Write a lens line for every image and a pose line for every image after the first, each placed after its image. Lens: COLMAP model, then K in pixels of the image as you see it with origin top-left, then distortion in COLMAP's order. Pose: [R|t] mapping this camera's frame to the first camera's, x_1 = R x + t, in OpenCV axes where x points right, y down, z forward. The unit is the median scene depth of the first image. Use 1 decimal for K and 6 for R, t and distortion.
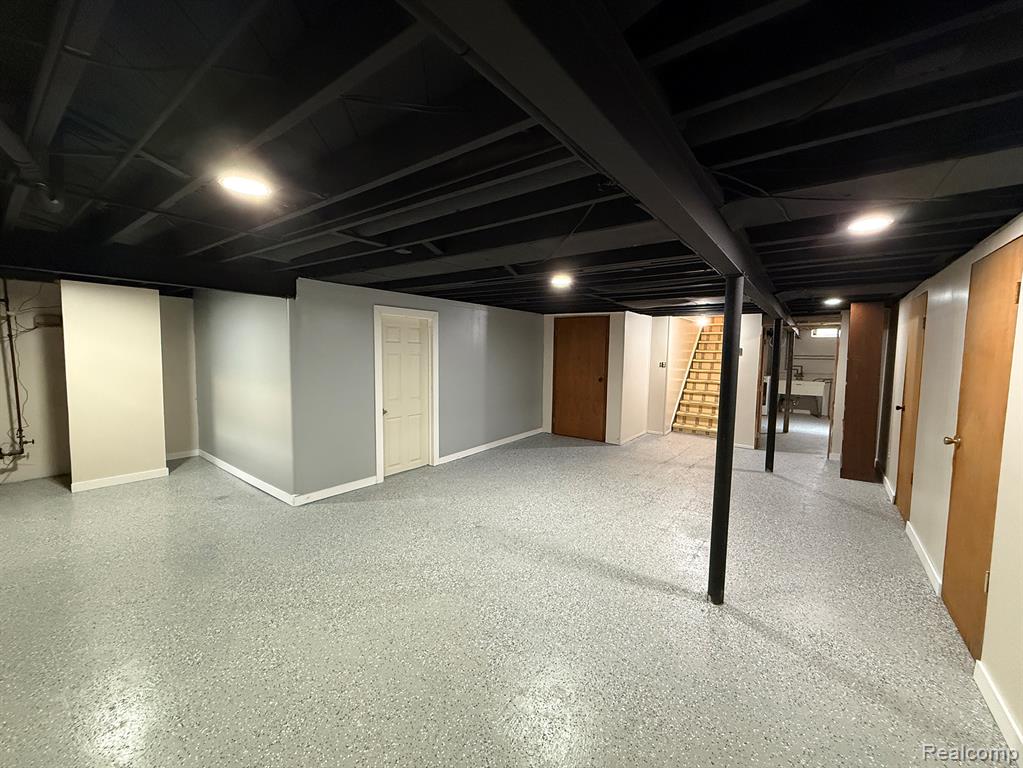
lens RADIAL K [[403.5, 0, 511.5], [0, 403.5, 384.0], [0, 0, 1]] dist [0.000375, 0.000048]
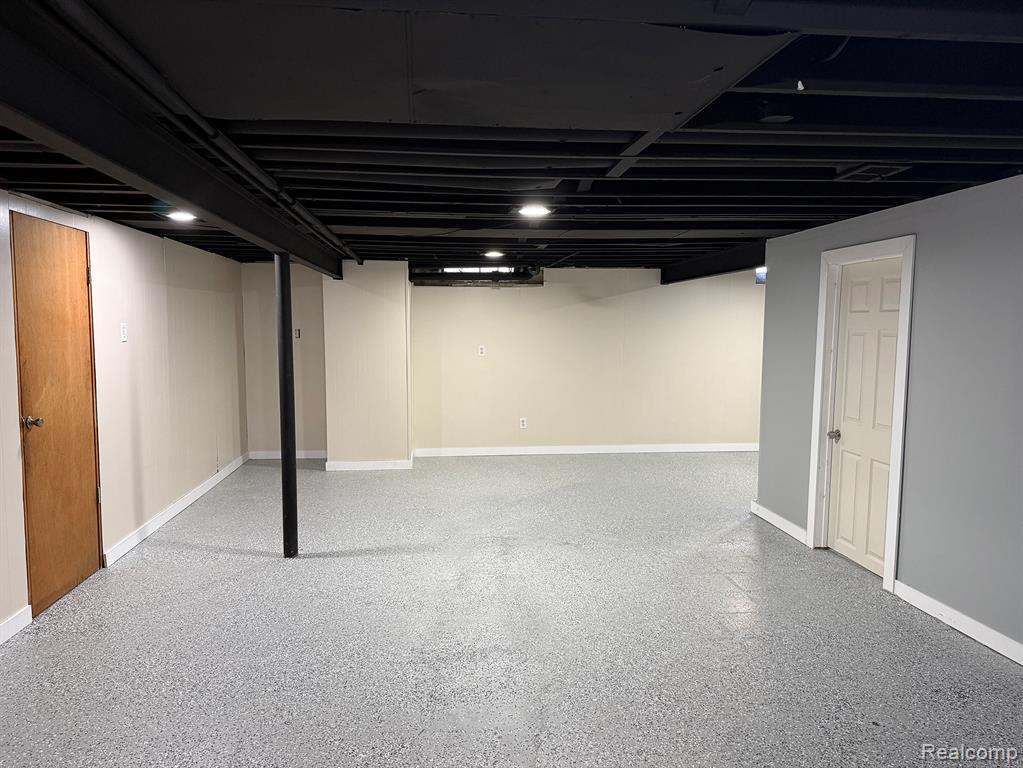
lens RADIAL K [[718.7, 0, 511.5], [0, 718.7, 384.0], [0, 0, 1]] dist [0.043236, -0.001838]
pose [[-0.727453, 0.045067, -0.684676, 0.735688], [-0.066290, 0.988557, 0.135500, -0.112975], [0.682948, 0.143957, -0.716141, 1.450178]]
